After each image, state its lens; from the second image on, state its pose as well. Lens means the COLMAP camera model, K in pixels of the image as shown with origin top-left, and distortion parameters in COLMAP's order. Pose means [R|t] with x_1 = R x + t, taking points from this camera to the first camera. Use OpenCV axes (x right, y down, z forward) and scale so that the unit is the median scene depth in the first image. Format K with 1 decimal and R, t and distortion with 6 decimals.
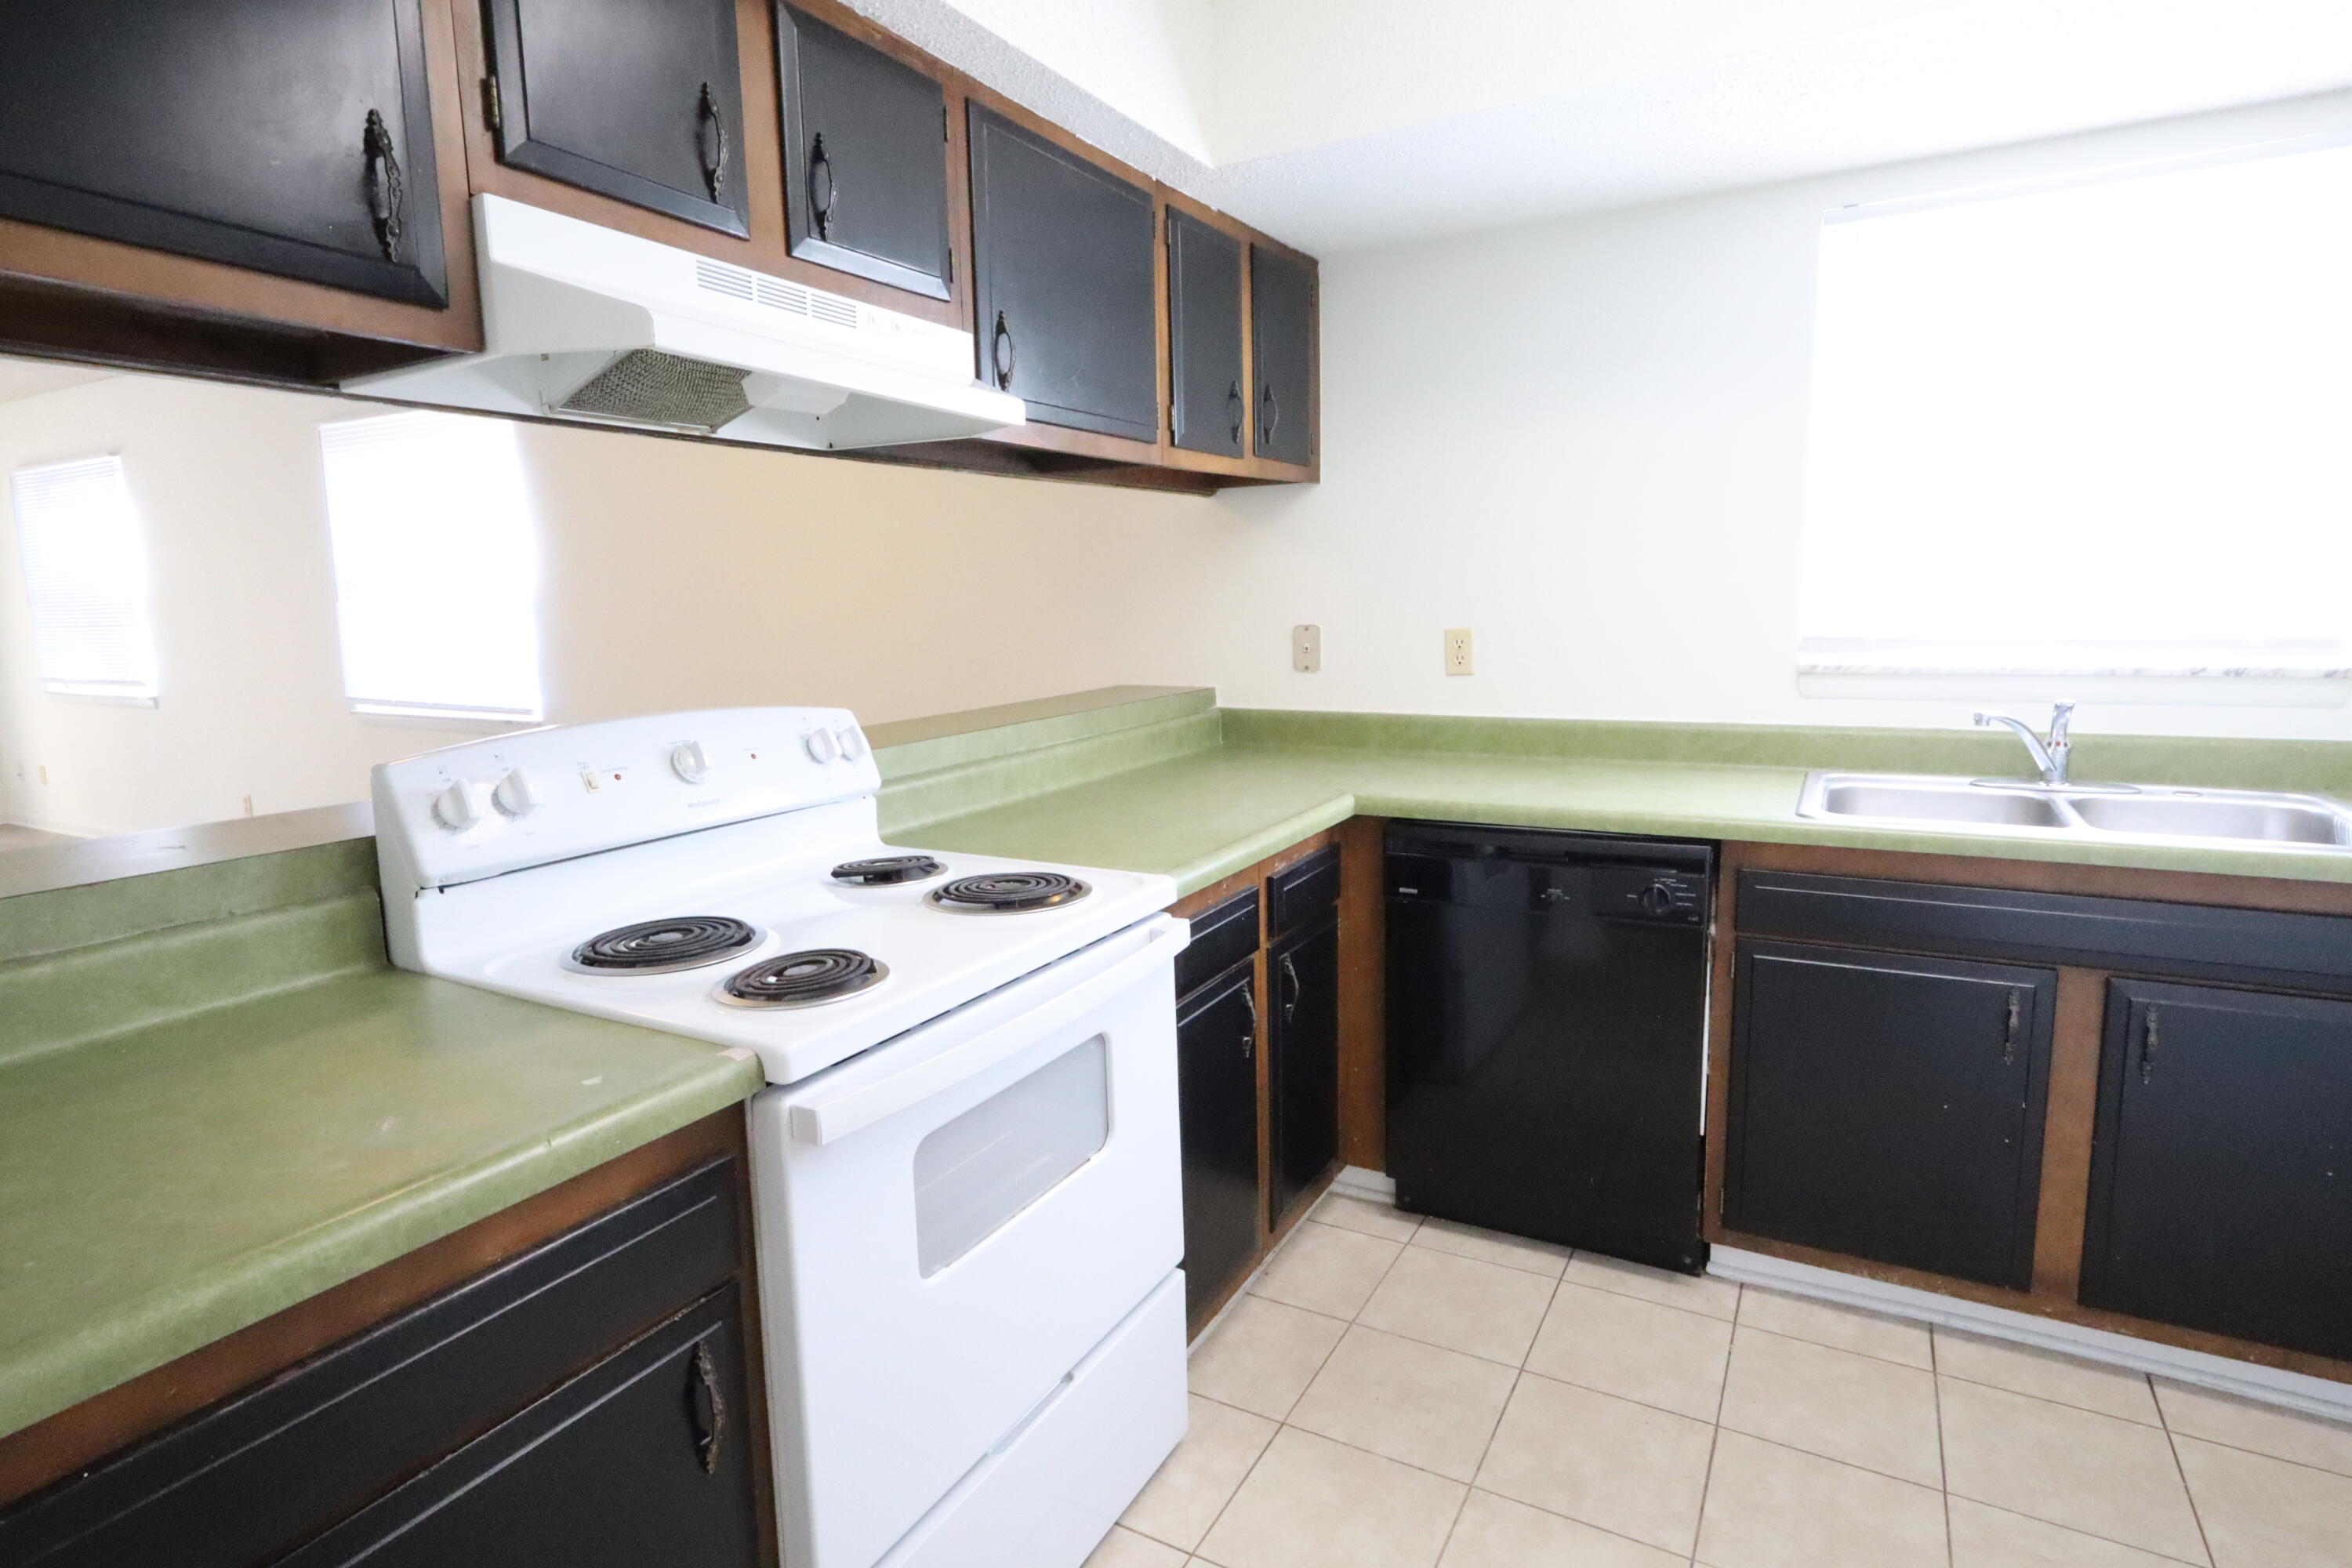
lens RADIAL K [[1181.9, 0, 1176.0], [0, 1181.9, 784.0], [0, 0, 1]] dist [0.002296, 0.000150]
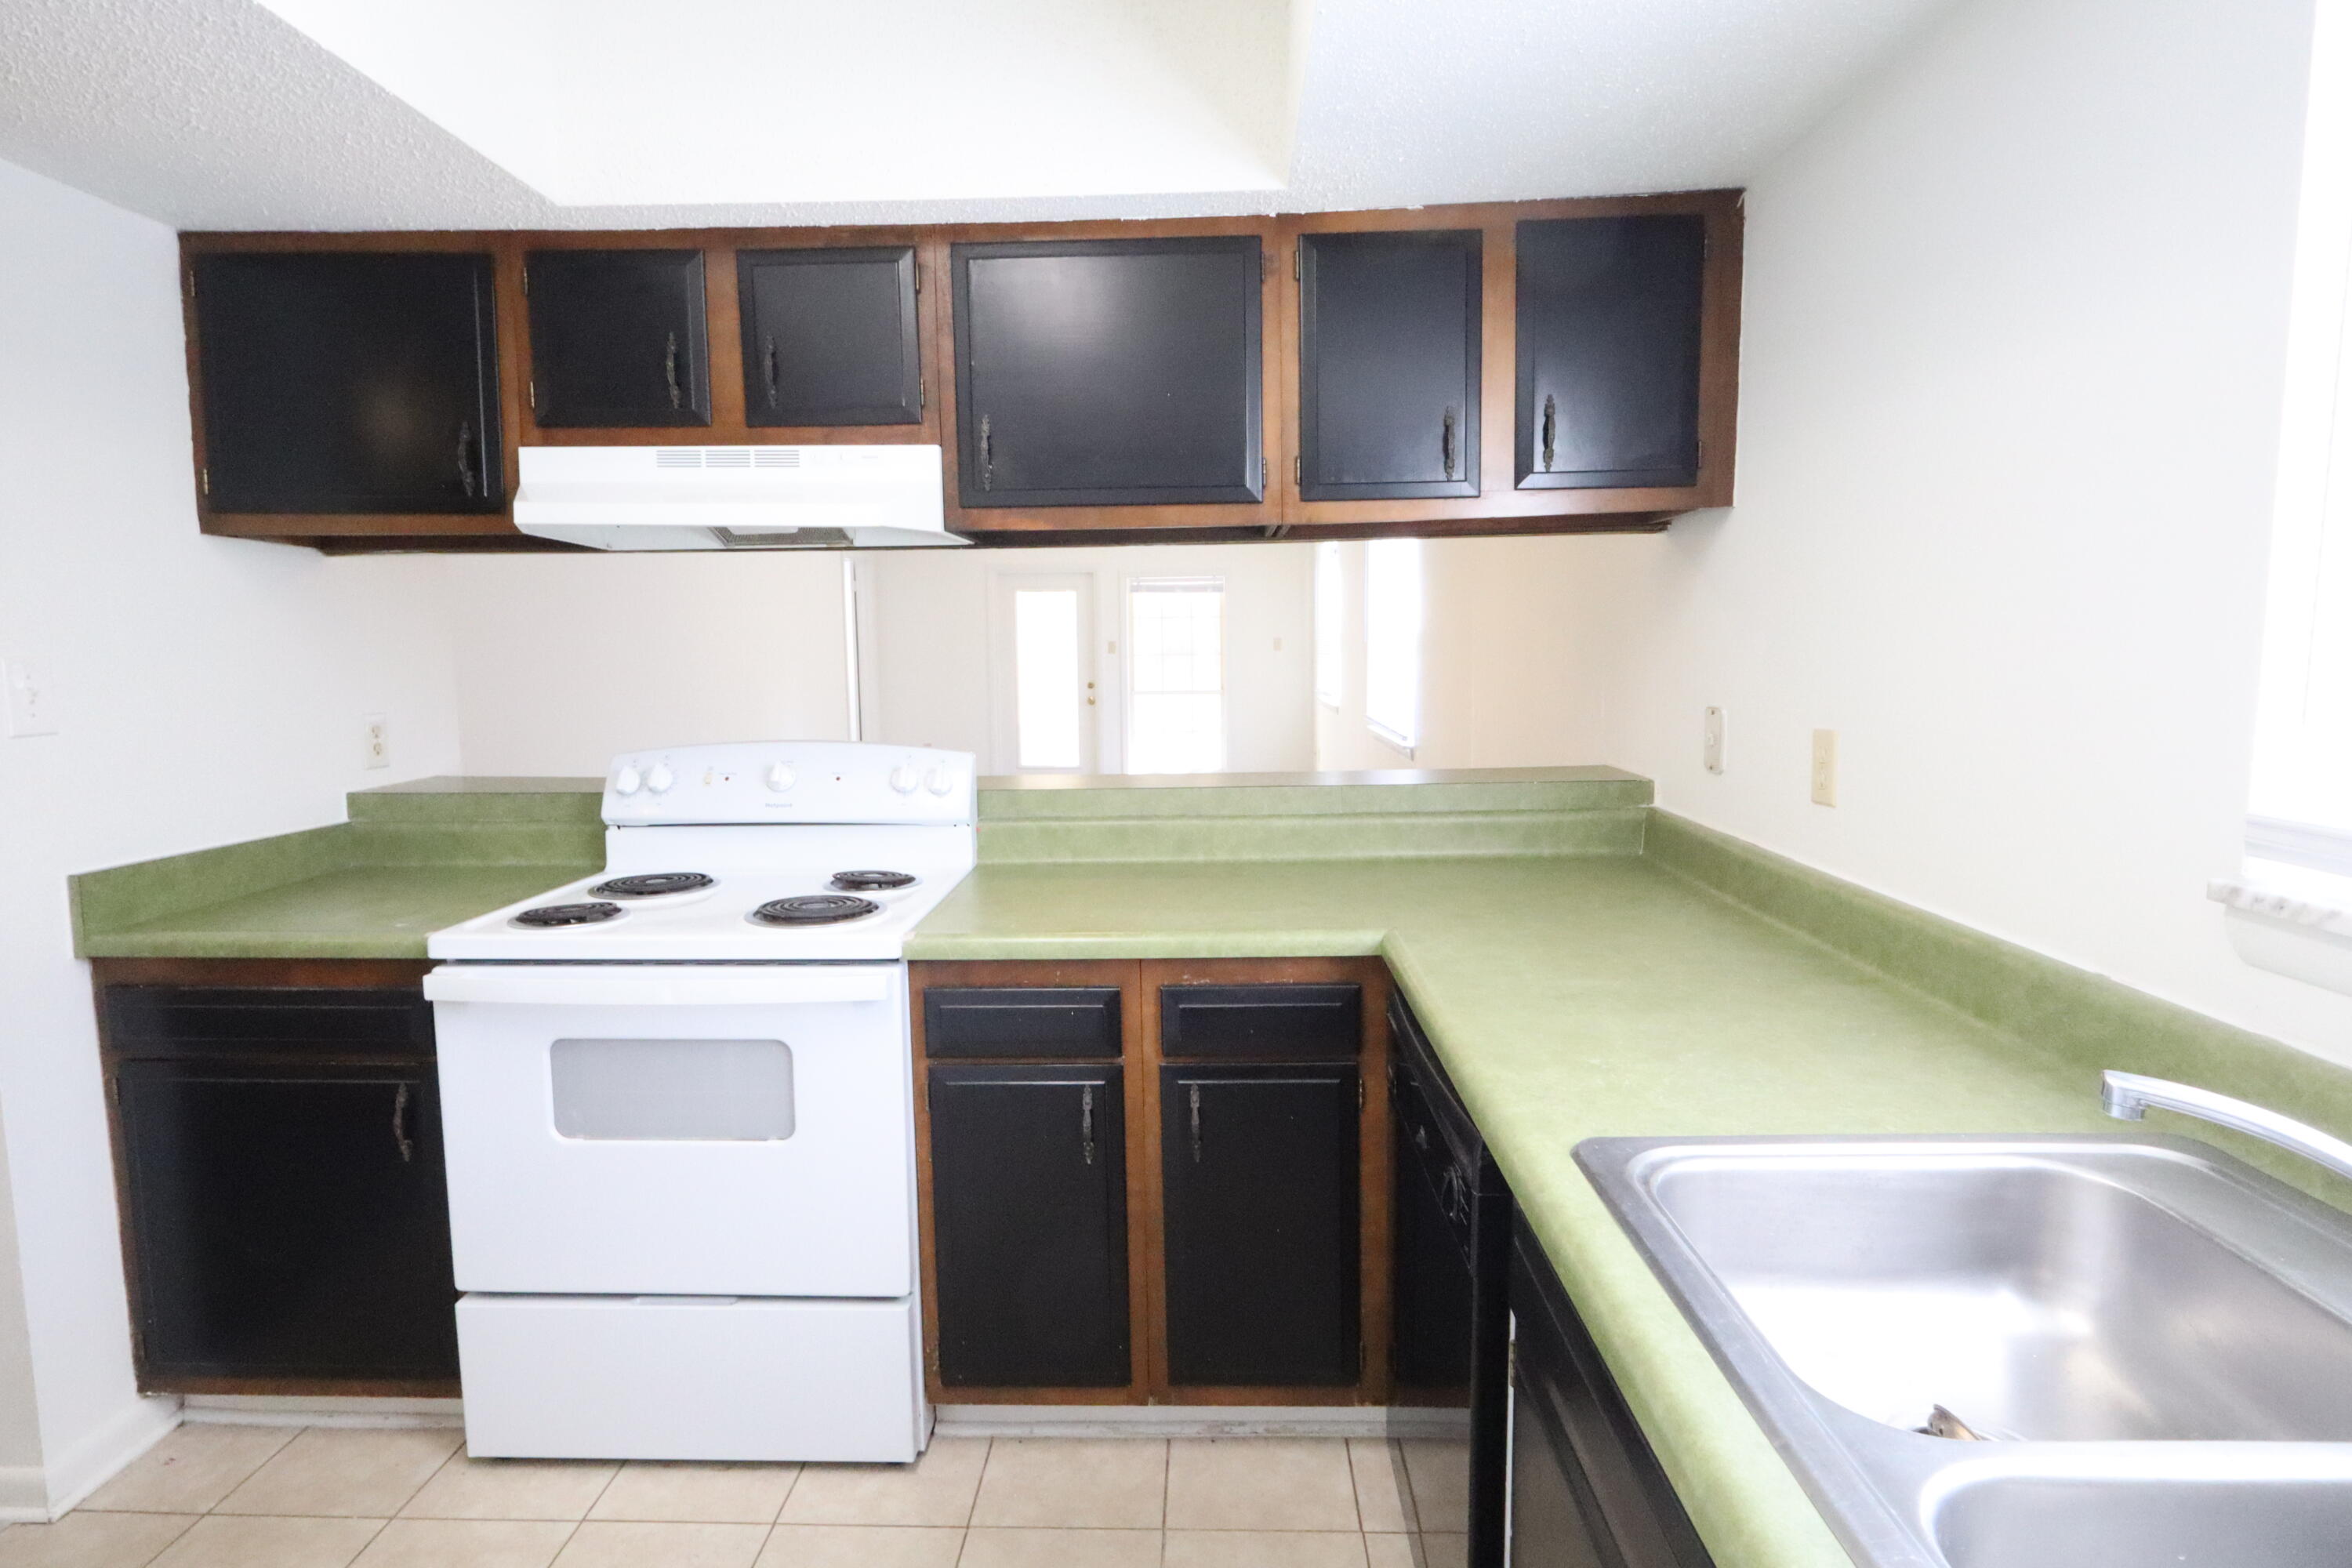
lens RADIAL K [[1206.3, 0, 1176.0], [0, 1206.3, 784.0], [0, 0, 1]] dist [-0.002472, -0.000471]
pose [[0.472829, 0.122590, -0.872585, 1.141976], [-0.138747, 0.988280, 0.063660, -0.175398], [0.870162, 0.090968, 0.484296, 0.731833]]
